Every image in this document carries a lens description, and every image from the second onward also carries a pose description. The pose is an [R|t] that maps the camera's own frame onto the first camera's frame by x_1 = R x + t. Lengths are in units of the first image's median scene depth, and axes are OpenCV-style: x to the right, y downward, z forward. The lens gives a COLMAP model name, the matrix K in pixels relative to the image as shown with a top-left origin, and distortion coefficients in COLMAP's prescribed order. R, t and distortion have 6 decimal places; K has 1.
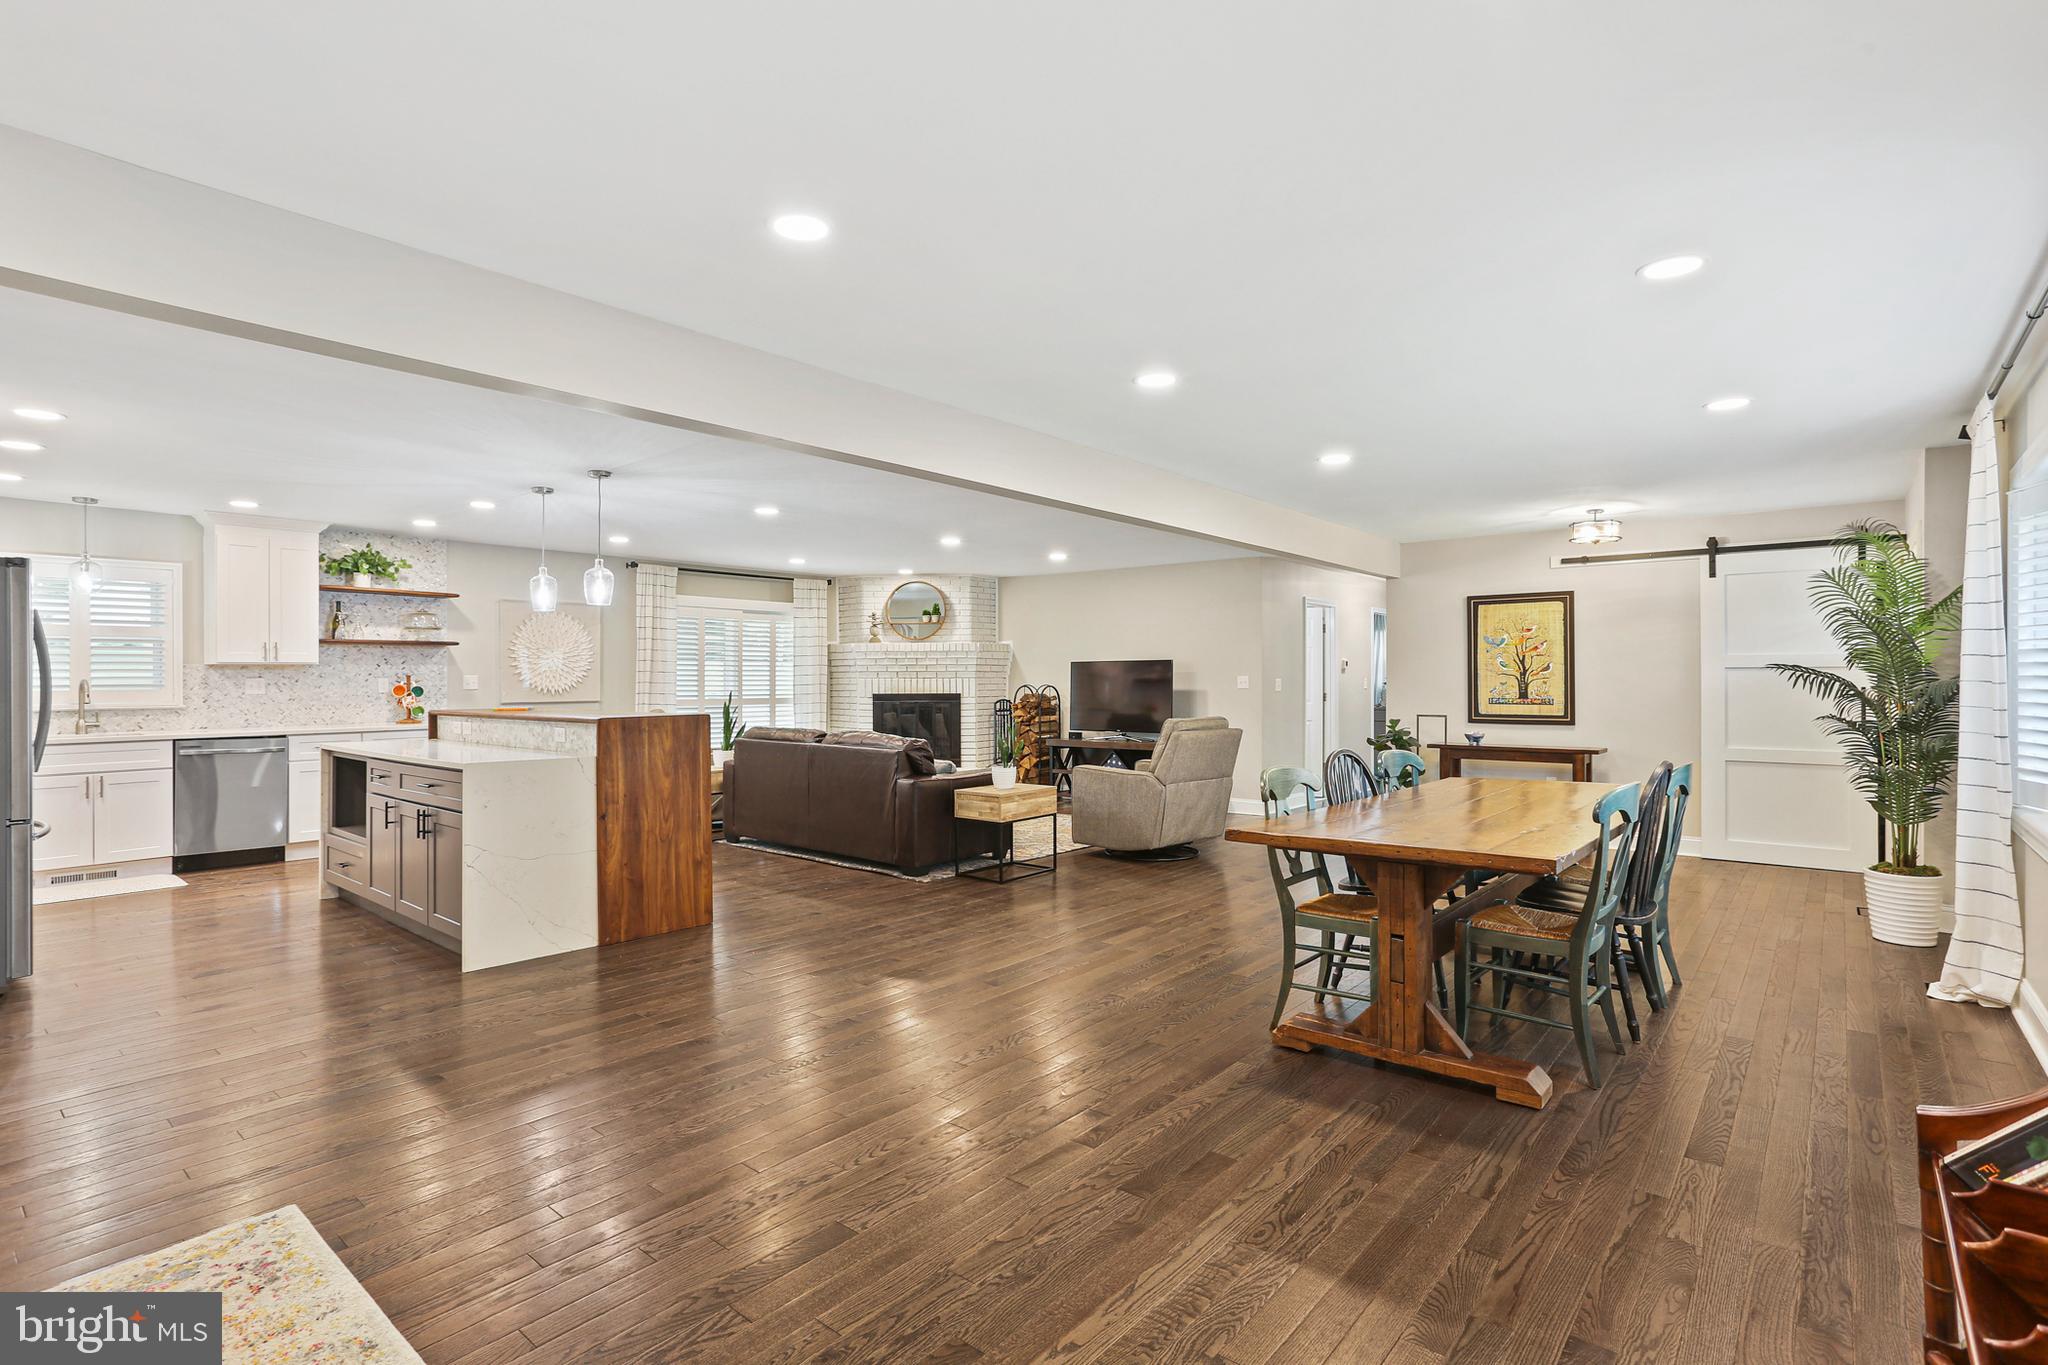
lens RADIAL K [[991.7, 0, 1026.9], [0, 991.7, 689.1], [0, 0, 1]] dist [-0.045332, 0.021453]
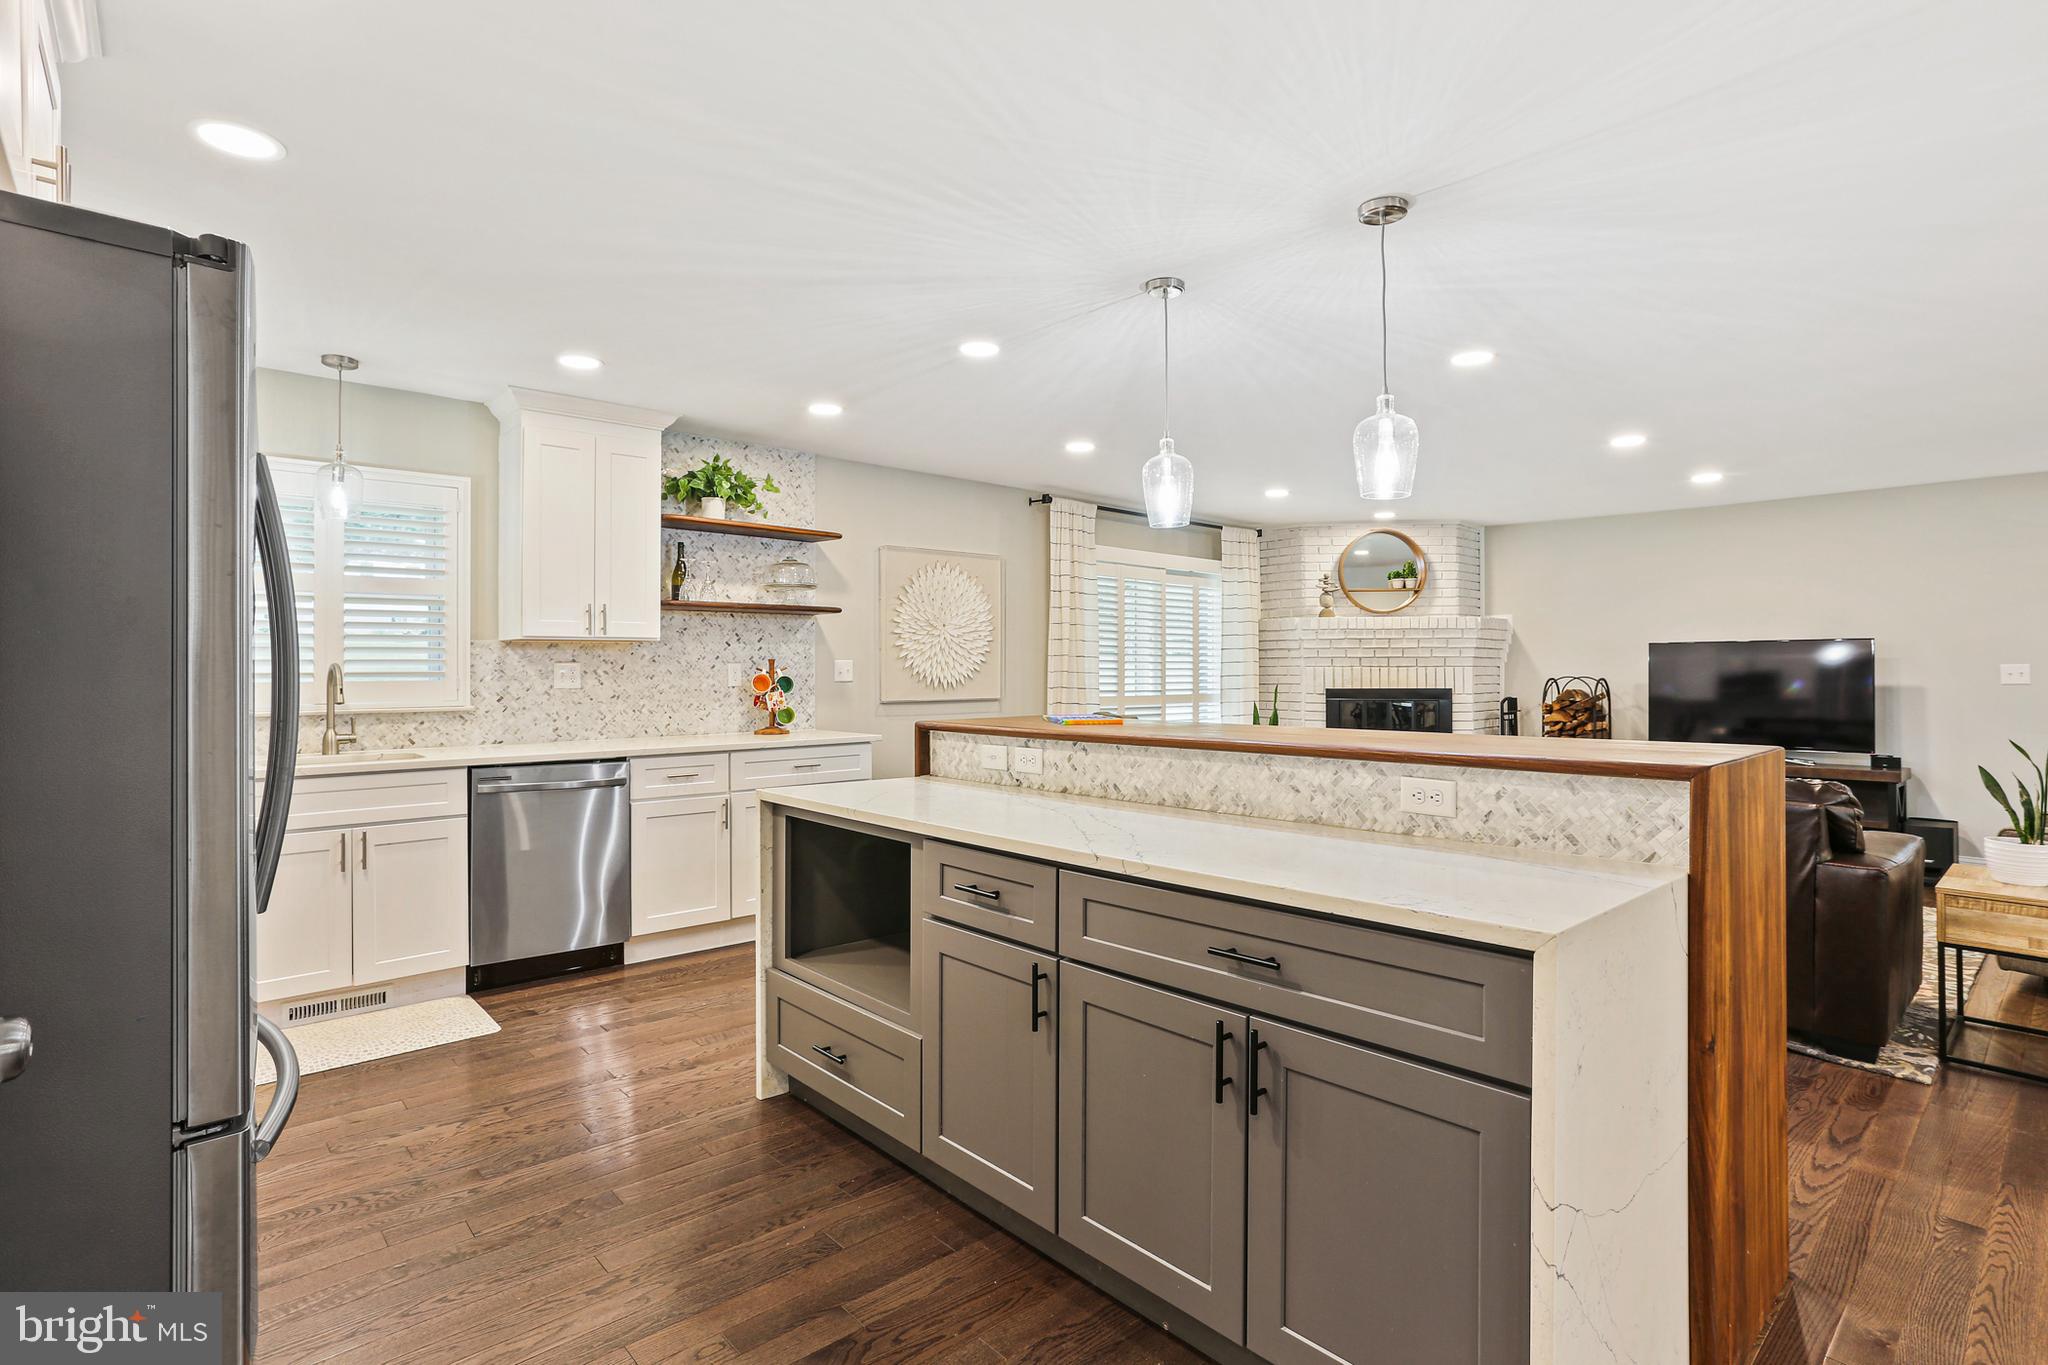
lens RADIAL K [[991.7, 0, 1013.0], [0, 991.7, 673.2], [0, 0, 1]] dist [-0.045332, 0.021453]
pose [[0.990367, 0.002321, -0.138446, -0.386997], [-0.003487, 0.999960, -0.008181, -0.000015], [0.138422, 0.008584, 0.990336, 0.376645]]
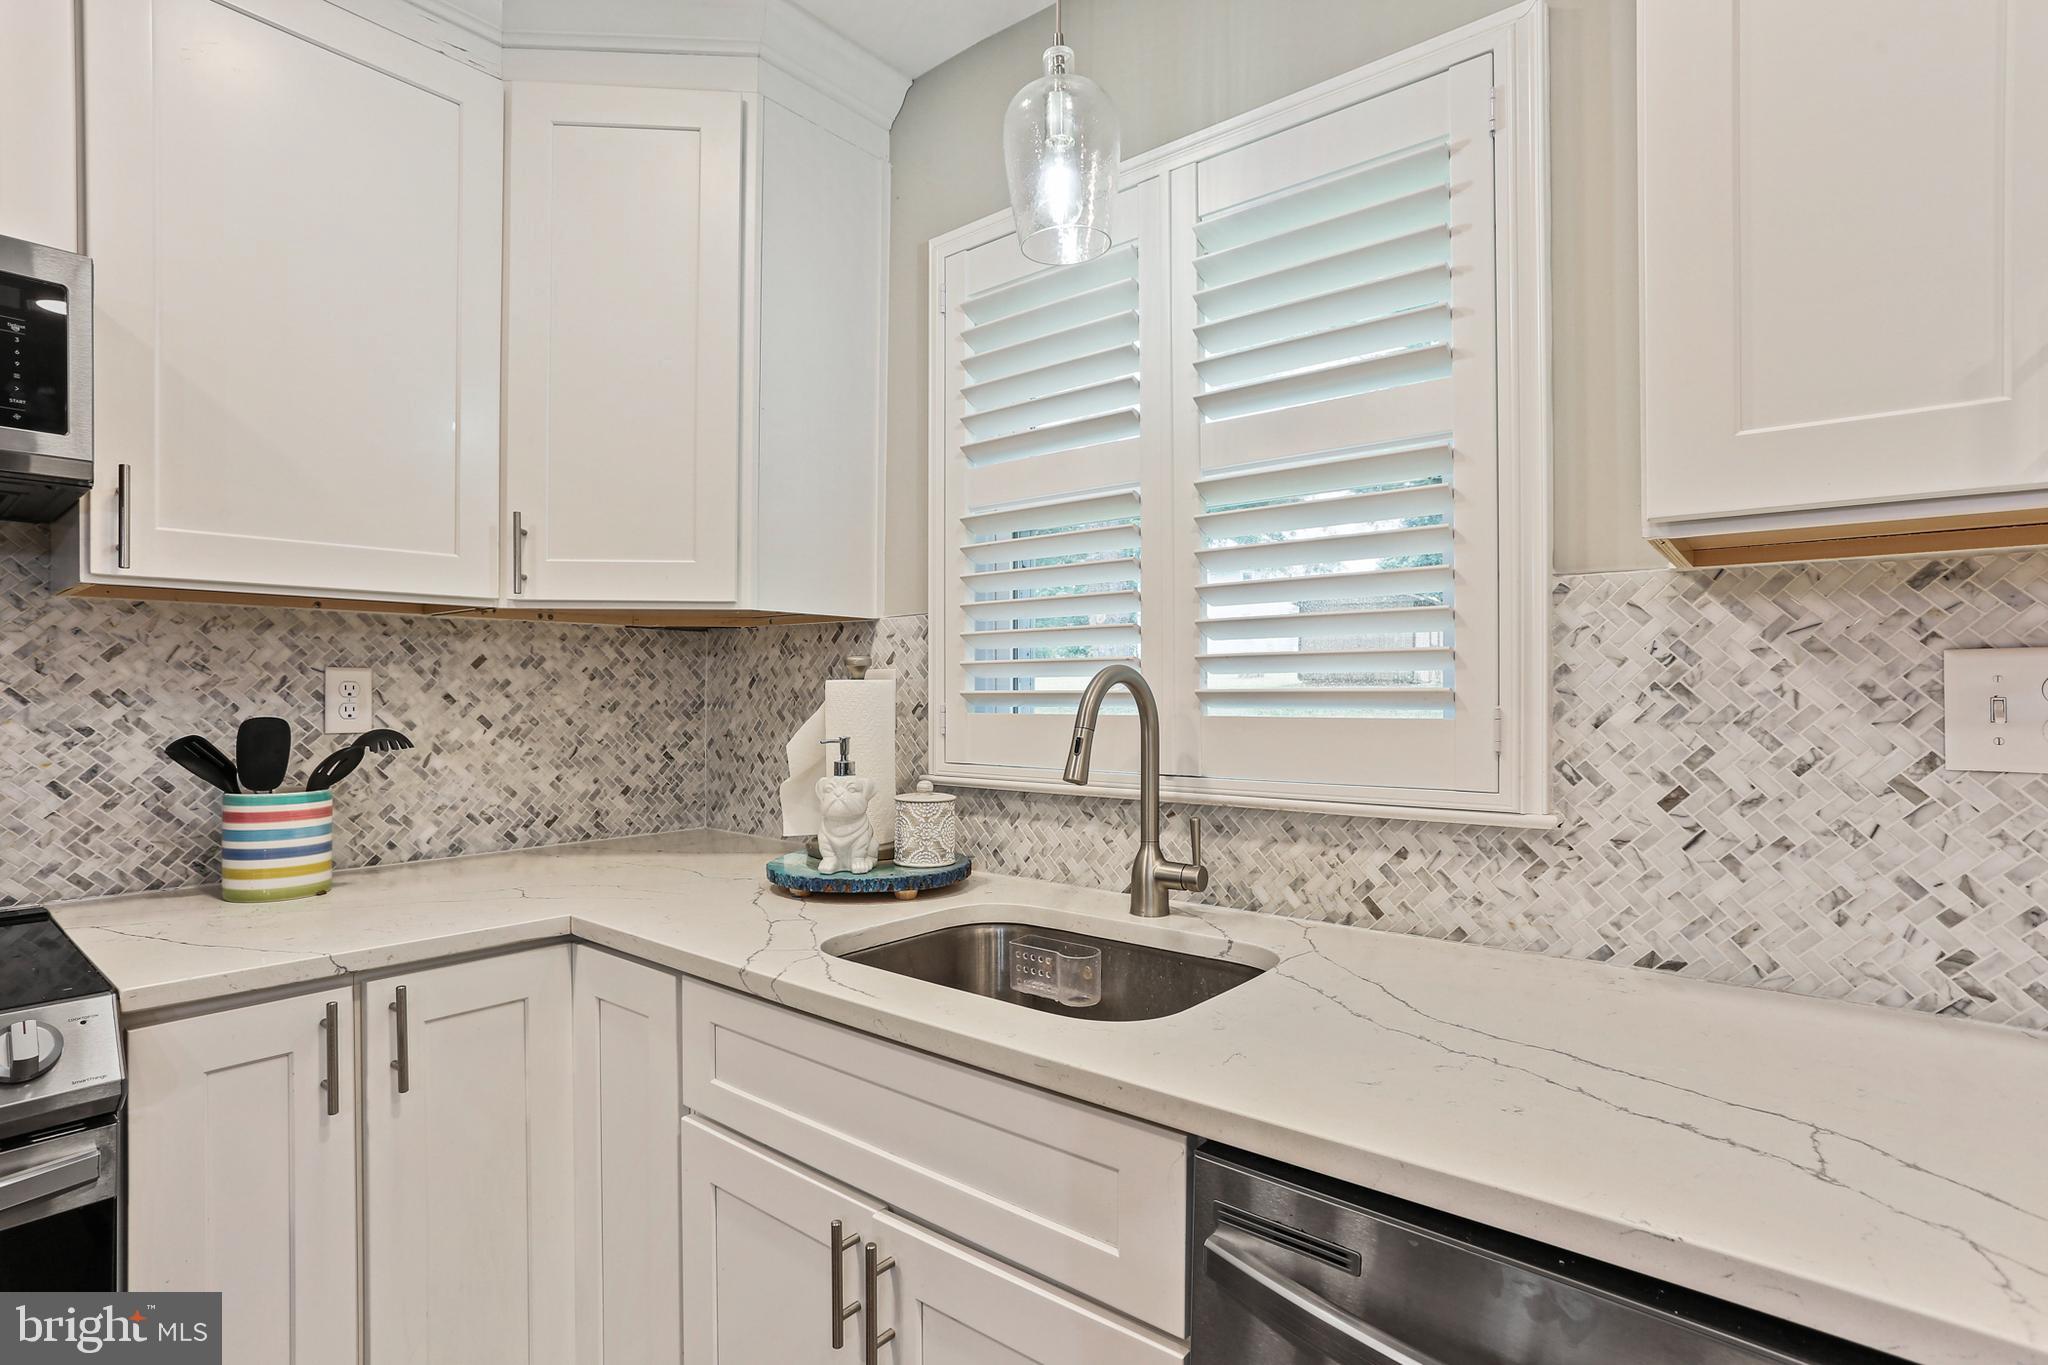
lens RADIAL K [[991.7, 0, 1011.7], [0, 991.7, 688.1], [0, 0, 1]] dist [-0.045332, 0.021453]
pose [[0.011230, 0.001056, -0.999936, -0.611740], [-0.011636, 0.999932, 0.000926, -0.003925], [0.999869, 0.011625, 0.011241, 0.790792]]
